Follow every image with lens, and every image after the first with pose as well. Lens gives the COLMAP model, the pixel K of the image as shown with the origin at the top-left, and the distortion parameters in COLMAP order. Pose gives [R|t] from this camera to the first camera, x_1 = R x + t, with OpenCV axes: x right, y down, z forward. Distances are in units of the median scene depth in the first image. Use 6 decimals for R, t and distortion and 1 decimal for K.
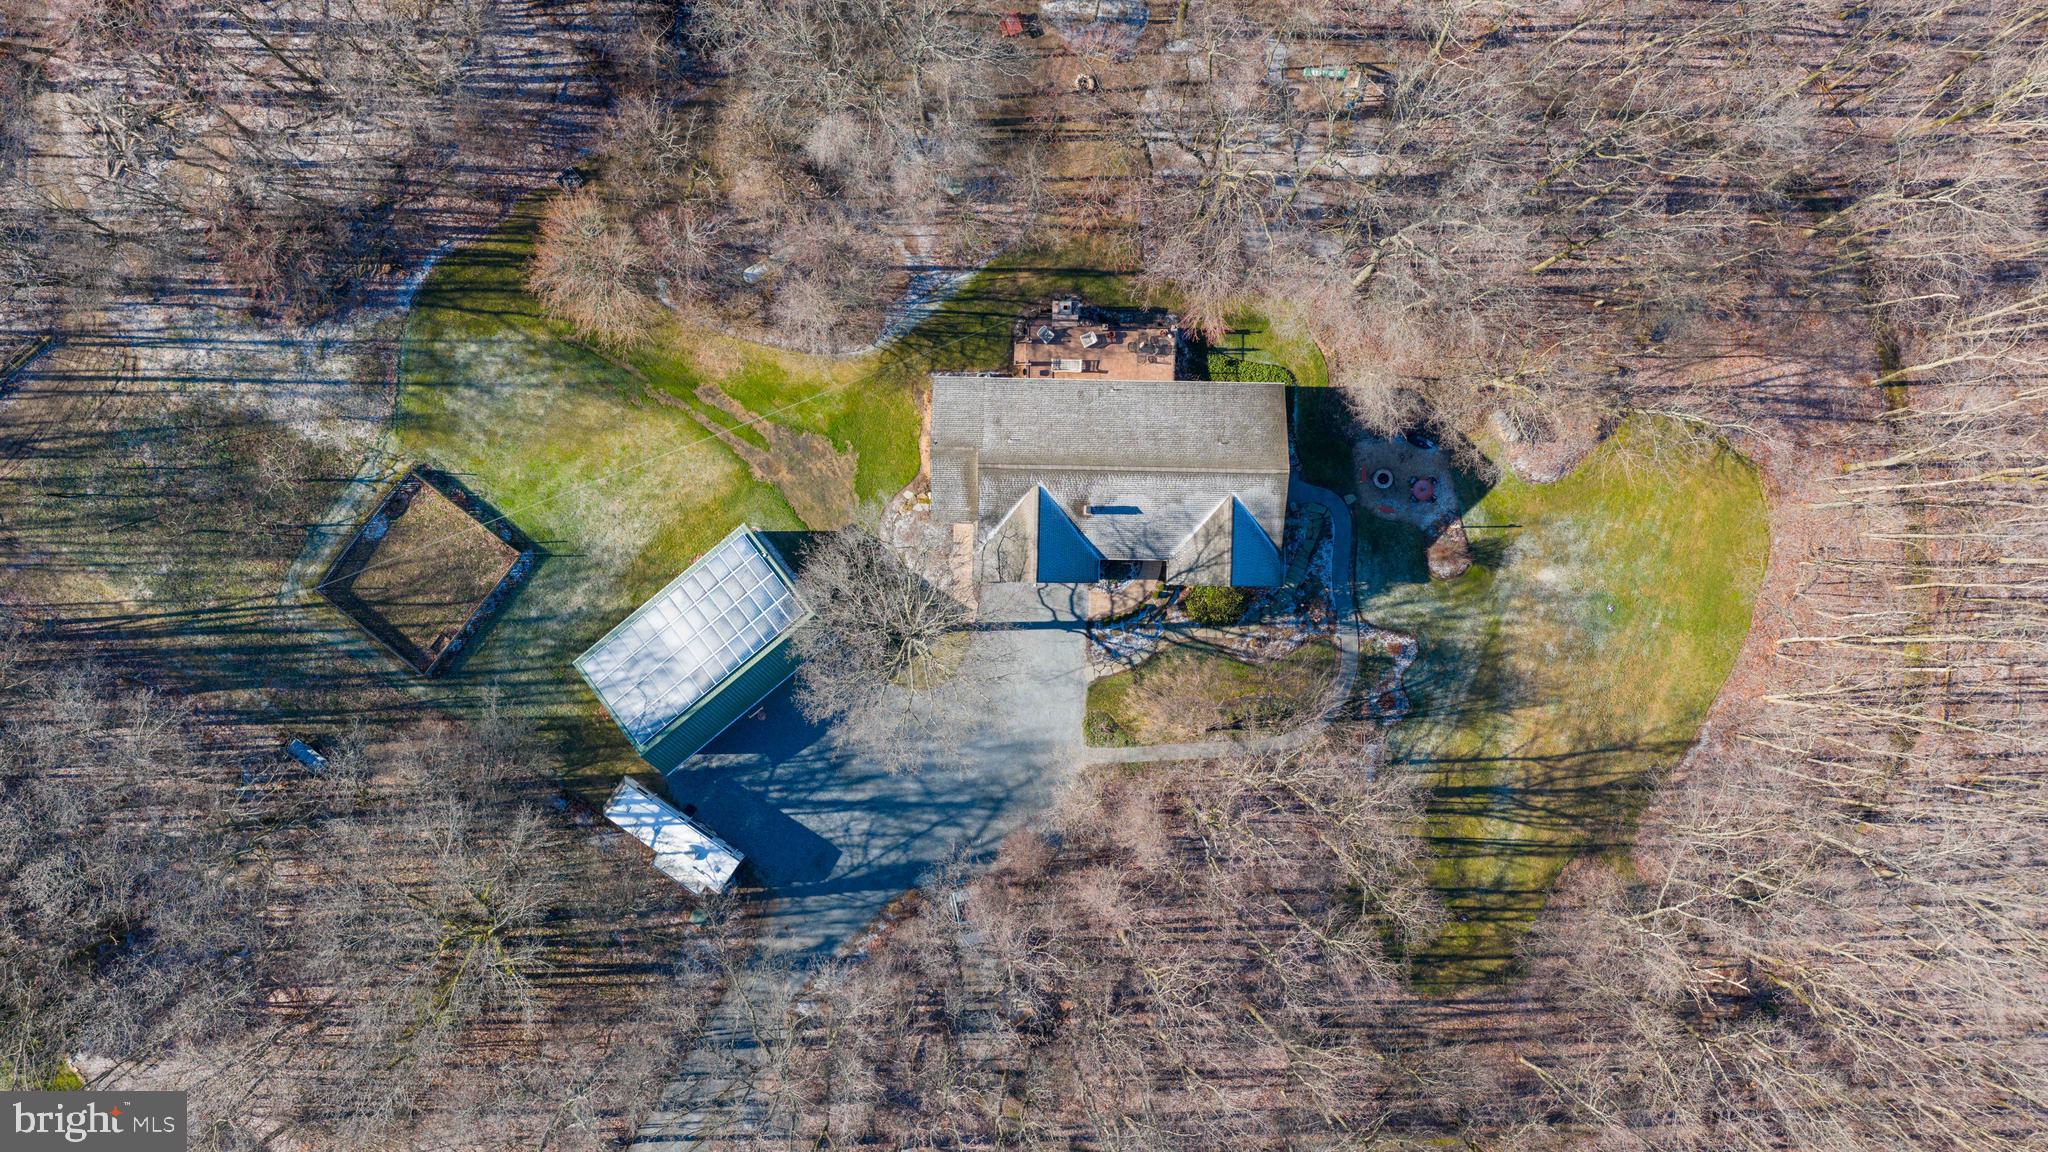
lens RADIAL K [[1688.4, 0, 1024.0], [0, 1688.4, 576.0], [0, 0, 1]] dist [0.003456, -0.001872]
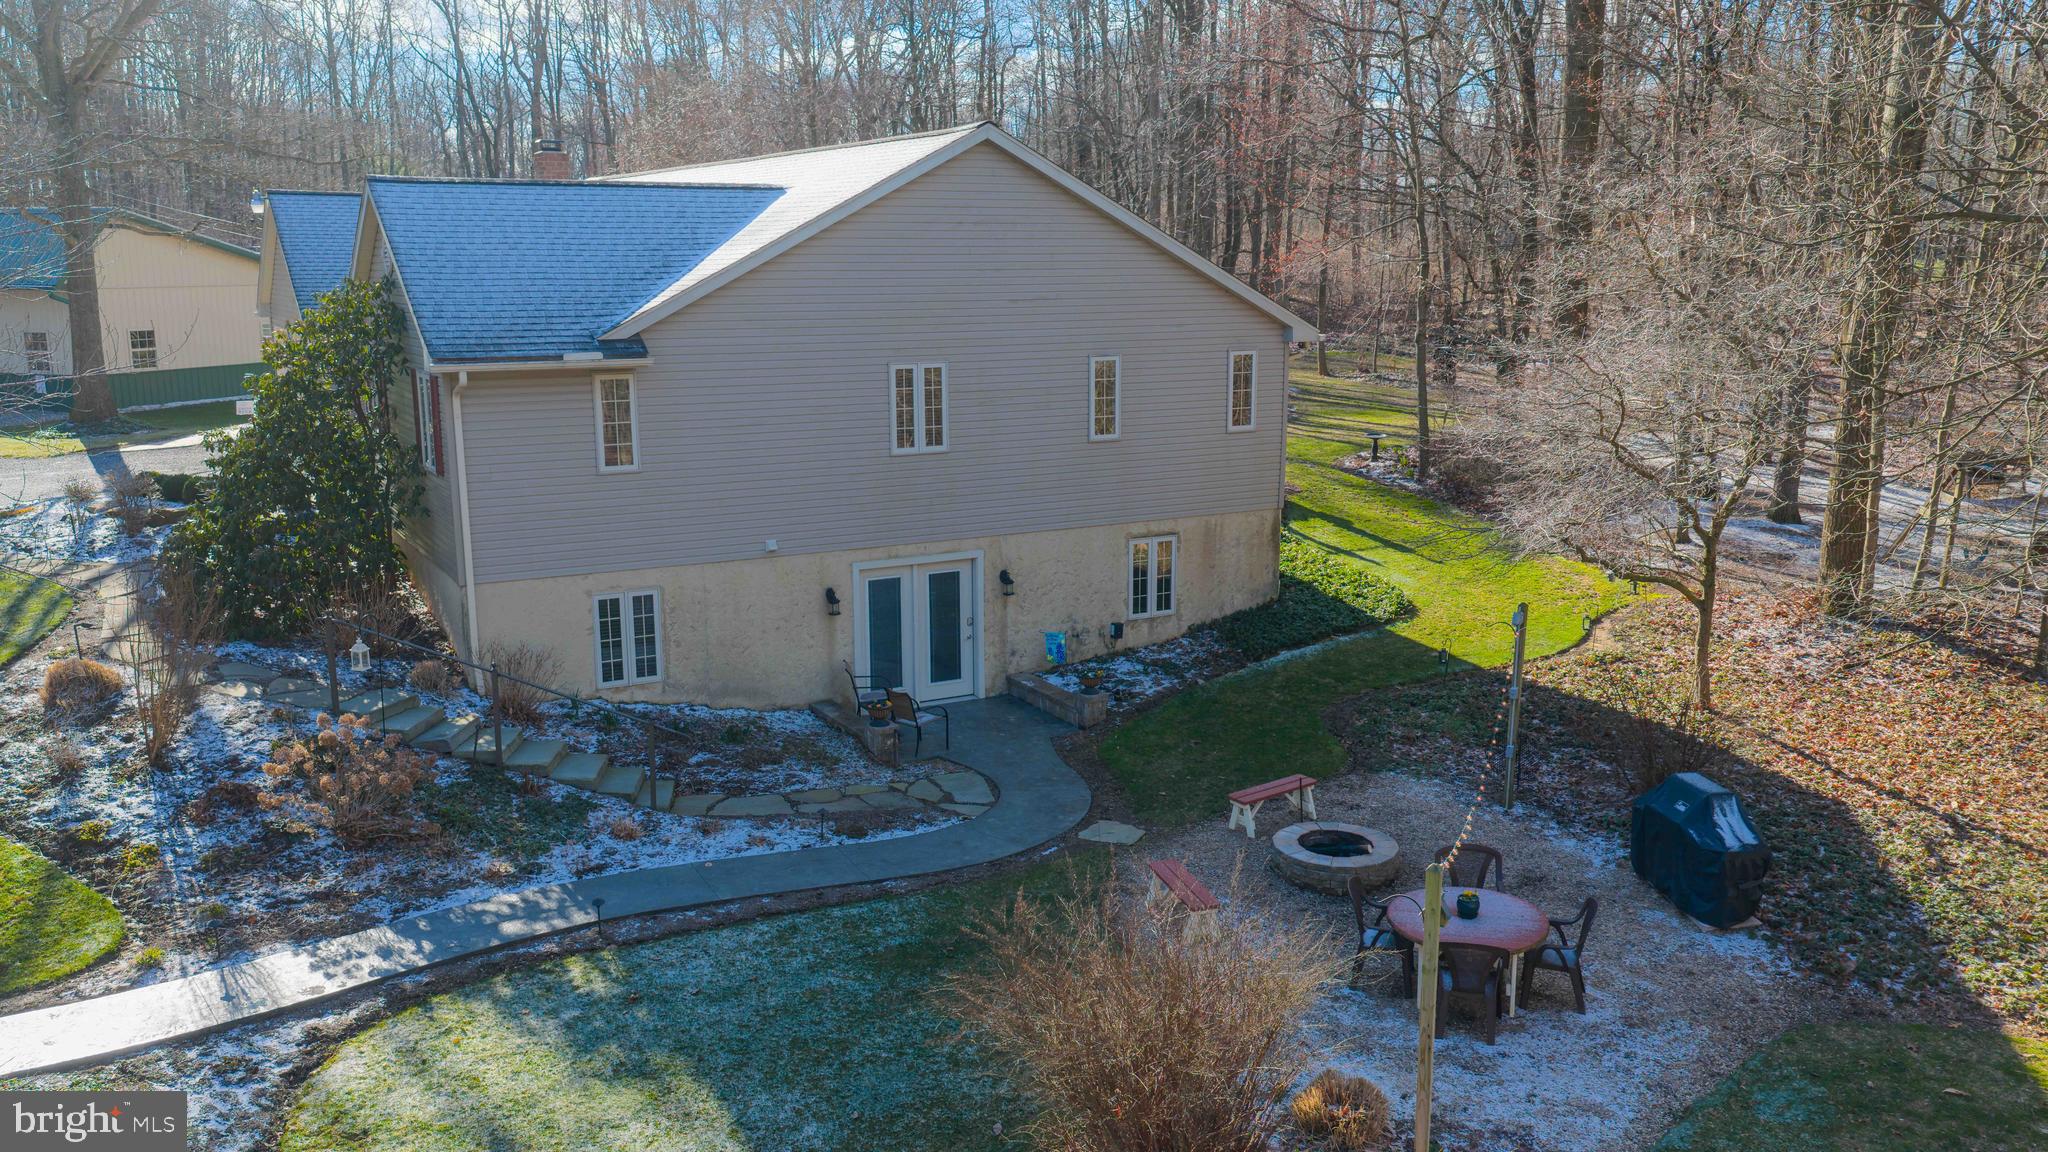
lens RADIAL K [[1688.4, 0, 1024.0], [0, 1688.4, 576.0], [0, 0, 1]] dist [0.003456, -0.001872]
pose [[0.509441, 0.161485, -0.845217, 0.328081], [-0.860090, 0.065025, -0.505982, 0.042375], [-0.026748, 0.984731, 0.172018, 0.964864]]
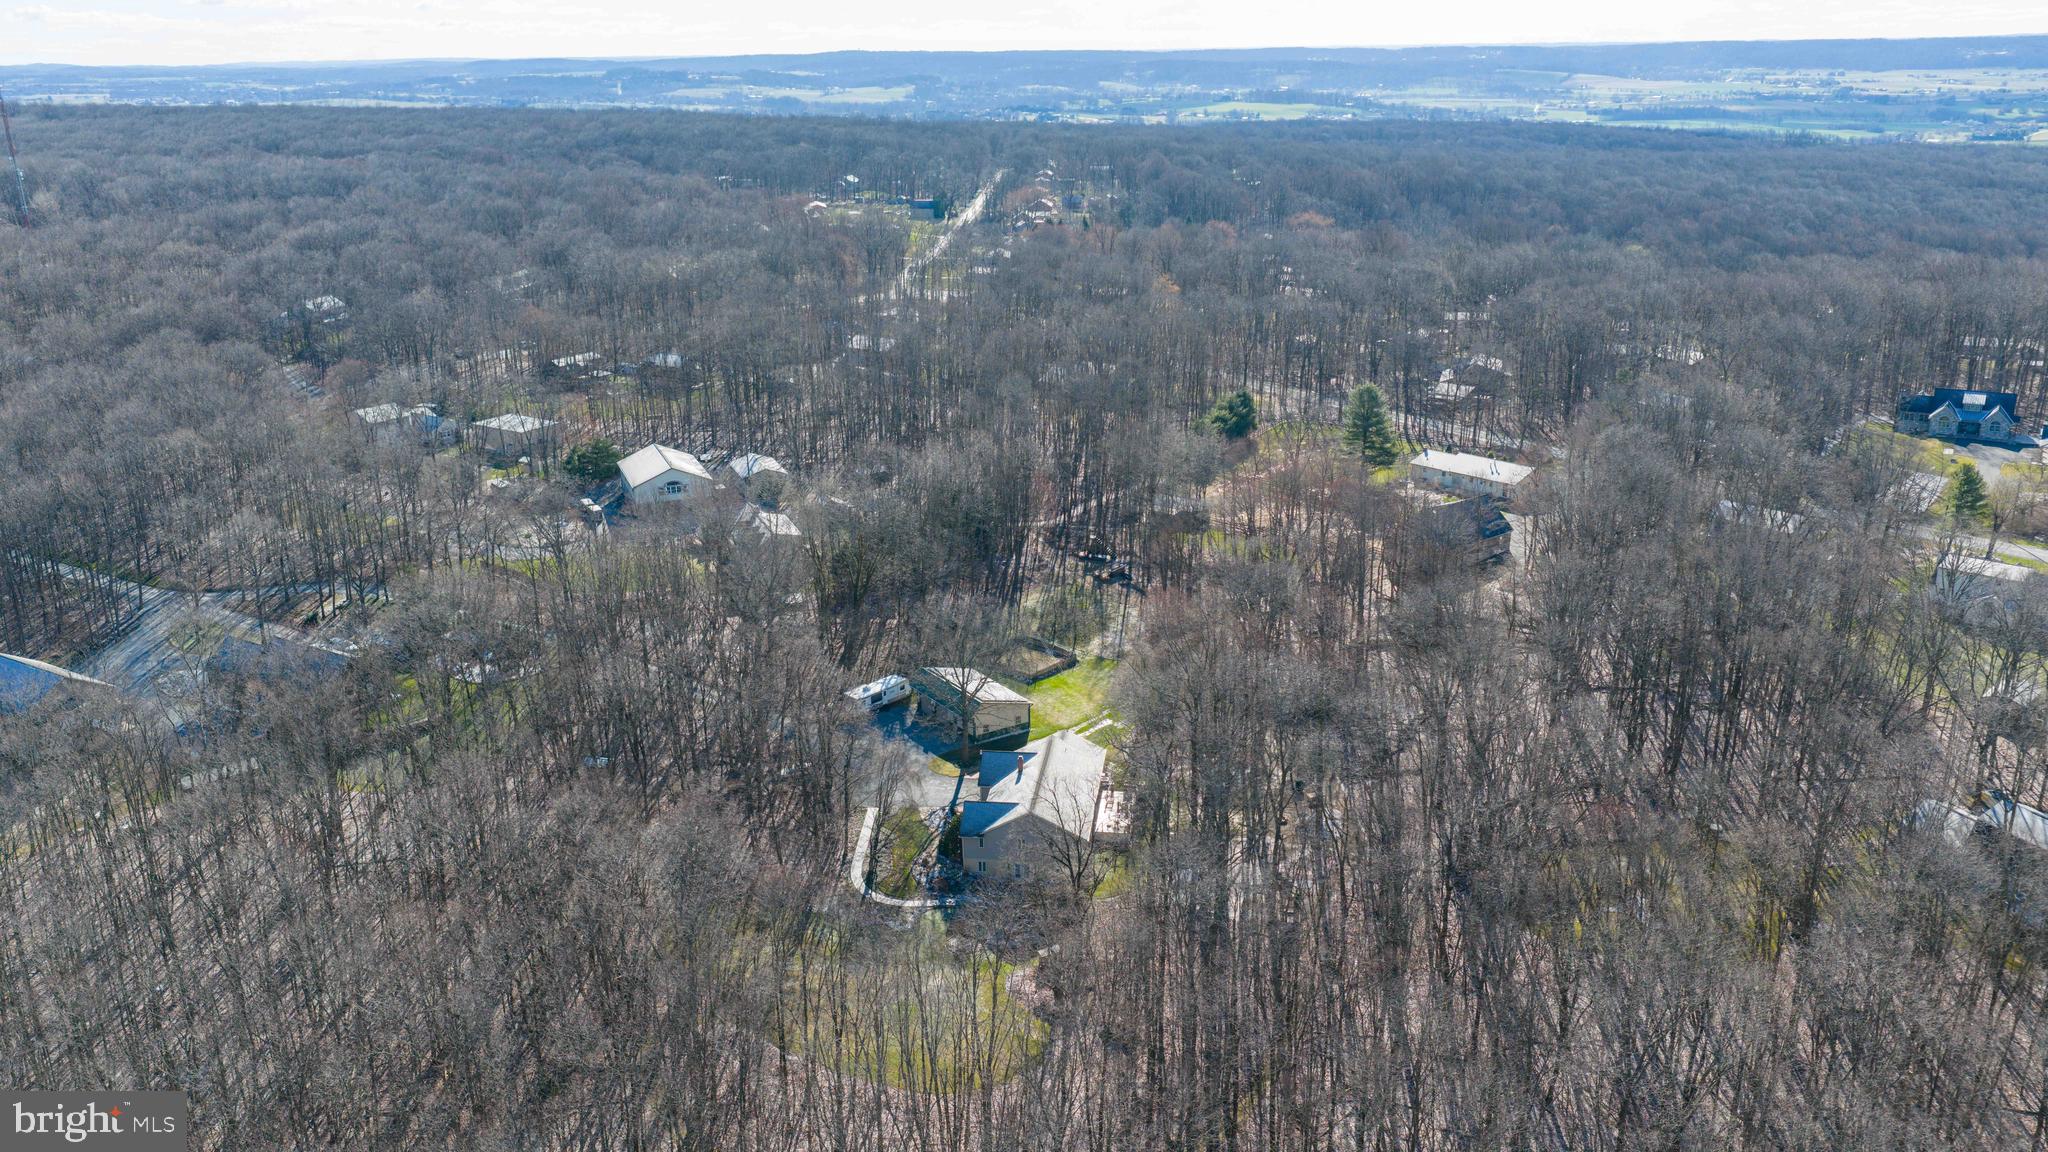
lens RADIAL K [[1647.4, 0, 1024.0], [0, 1647.4, 576.0], [0, 0, 1]] dist [0.016786, -0.003806]
pose [[-0.111894, 0.314042, -0.942792, 1.478530], [-0.993656, -0.046176, 0.102549, -0.194909], [-0.011330, 0.948285, 0.317217, 0.275345]]
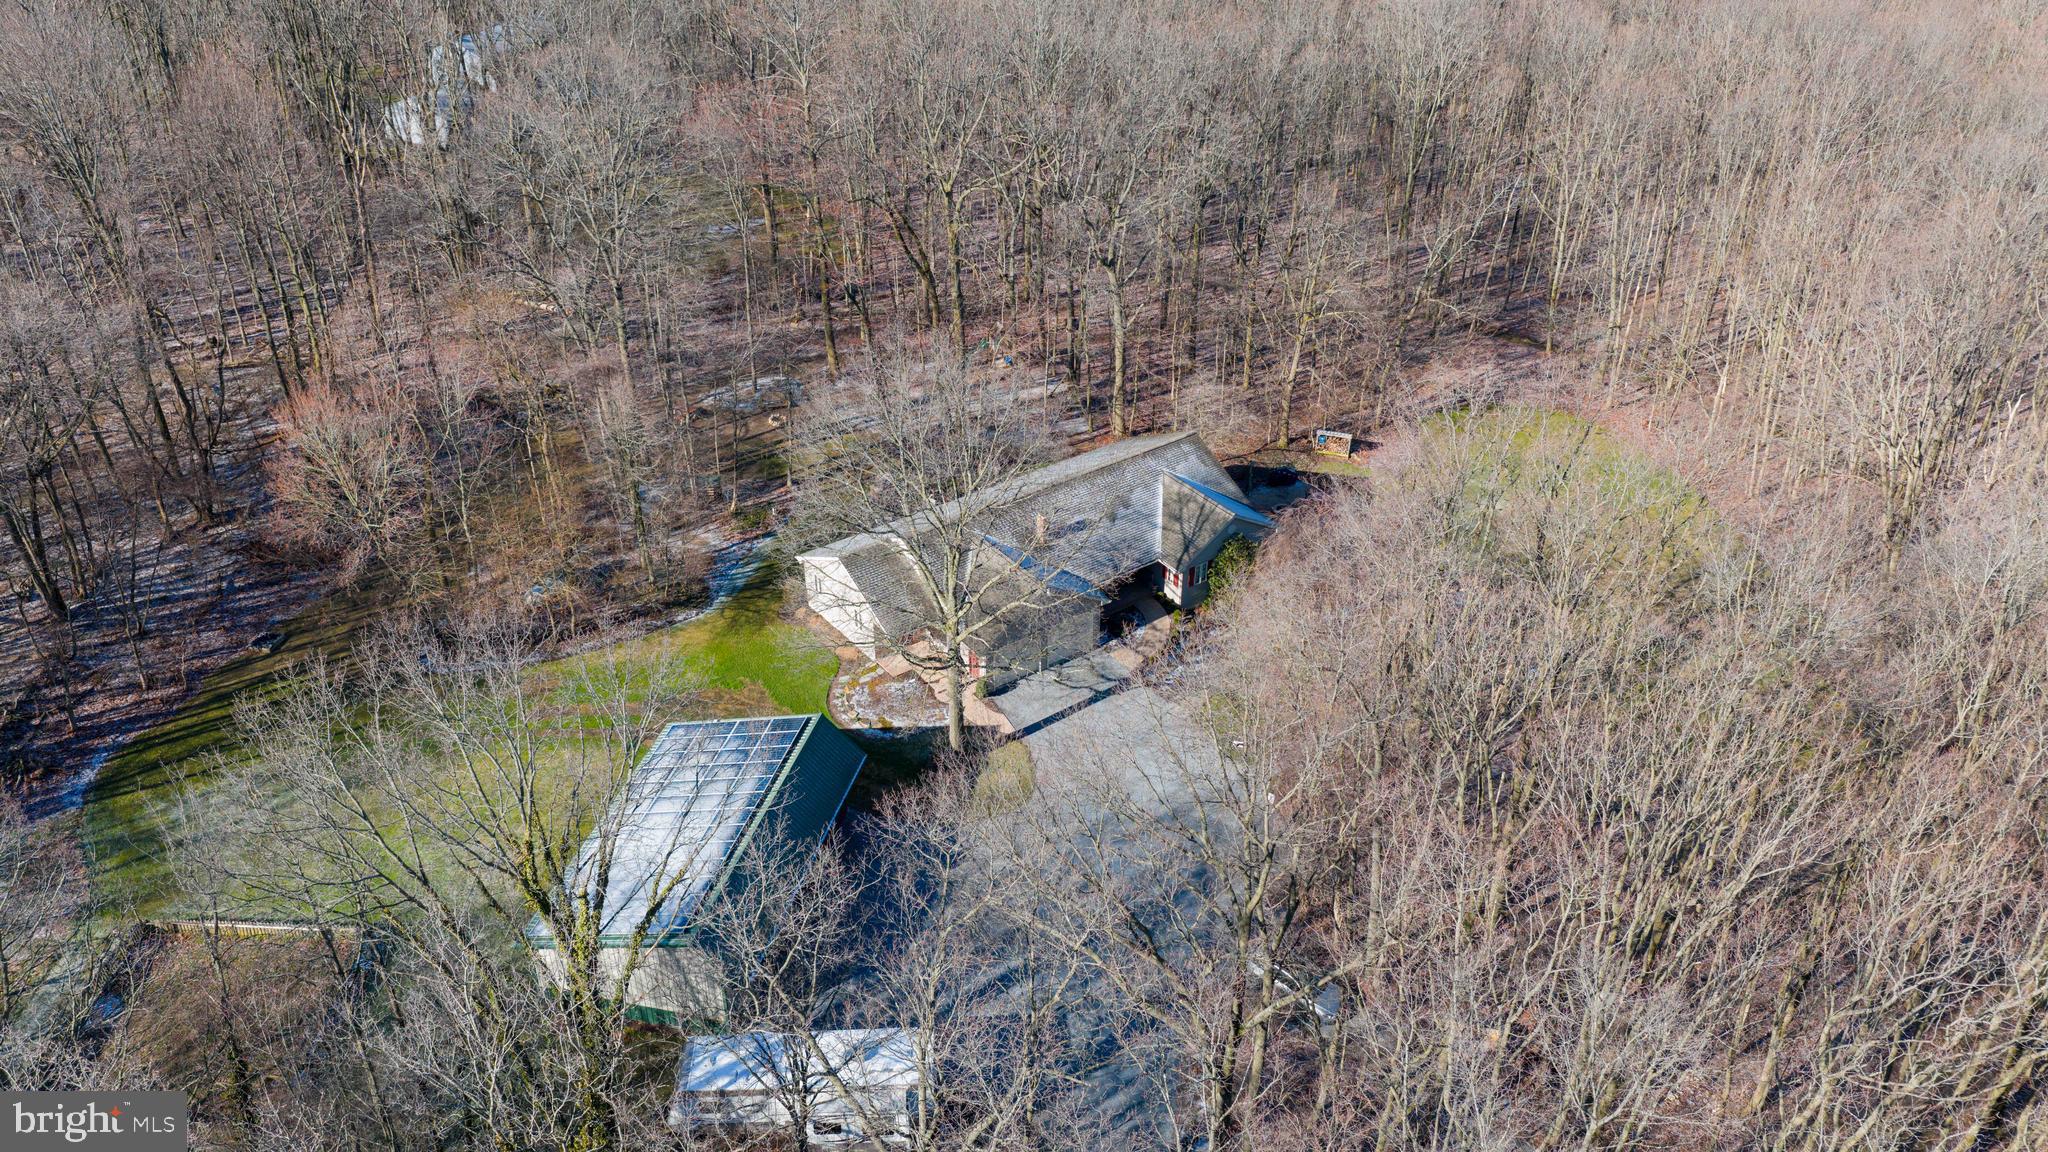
lens RADIAL K [[1688.4, 0, 1024.0], [0, 1688.4, 576.0], [0, 0, 1]] dist [0.003456, -0.001872]
pose [[0.800658, -0.302796, 0.516973, -0.384310], [0.599121, 0.404962, -0.690695, 0.508589], [-0.000215, 0.862740, 0.505647, 0.573544]]
